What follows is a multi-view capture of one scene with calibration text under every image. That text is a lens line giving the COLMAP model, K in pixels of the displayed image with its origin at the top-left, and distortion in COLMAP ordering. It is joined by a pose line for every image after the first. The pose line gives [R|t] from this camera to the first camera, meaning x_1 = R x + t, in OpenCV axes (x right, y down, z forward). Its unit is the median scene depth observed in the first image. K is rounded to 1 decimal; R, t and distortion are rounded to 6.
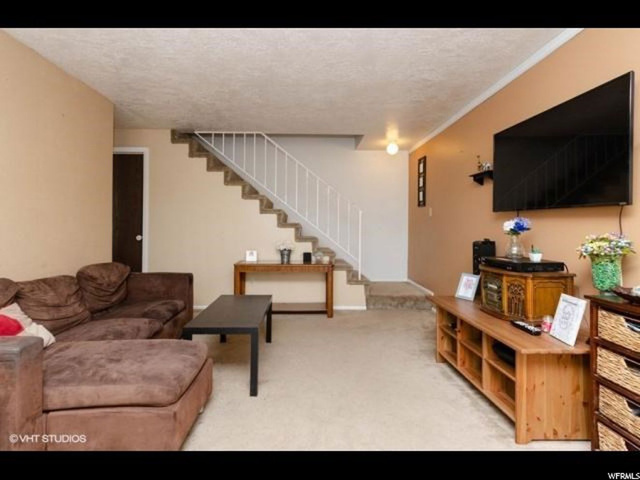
lens RADIAL K [[310.1, 0, 317.5], [0, 310.1, 226.0], [0, 0, 1]] dist [0.001112, -0.000100]
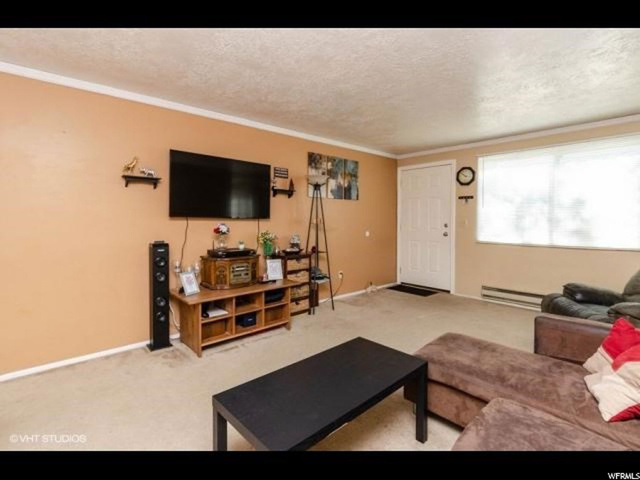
lens RADIAL K [[310.1, 0, 317.5], [0, 310.1, 226.0], [0, 0, 1]] dist [0.001112, -0.000100]
pose [[-0.646500, -0.024720, 0.762513, -0.437323], [-0.006953, 0.999624, 0.026511, -0.031020], [-0.762882, 0.011838, -0.646429, 0.881956]]
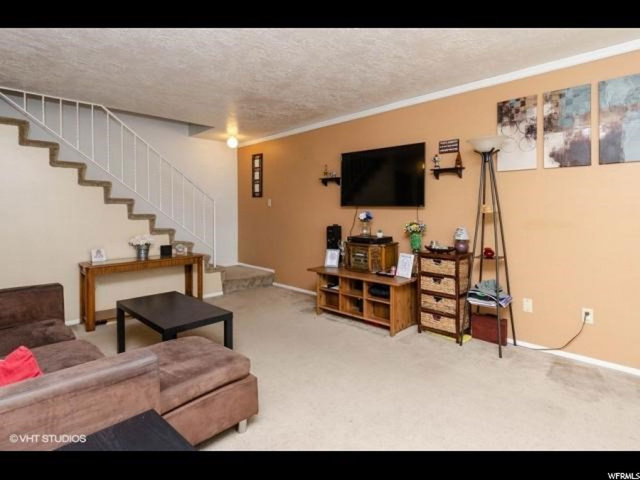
lens RADIAL K [[331.1, 0, 319.3], [0, 331.1, 213.4], [0, 0, 1]] dist [0.001420, -0.000205]
pose [[0.717889, -0.017544, 0.695936, -0.402577], [0.007152, 0.999816, 0.017826, -0.026025], [-0.696121, -0.007820, 0.717882, -0.040847]]
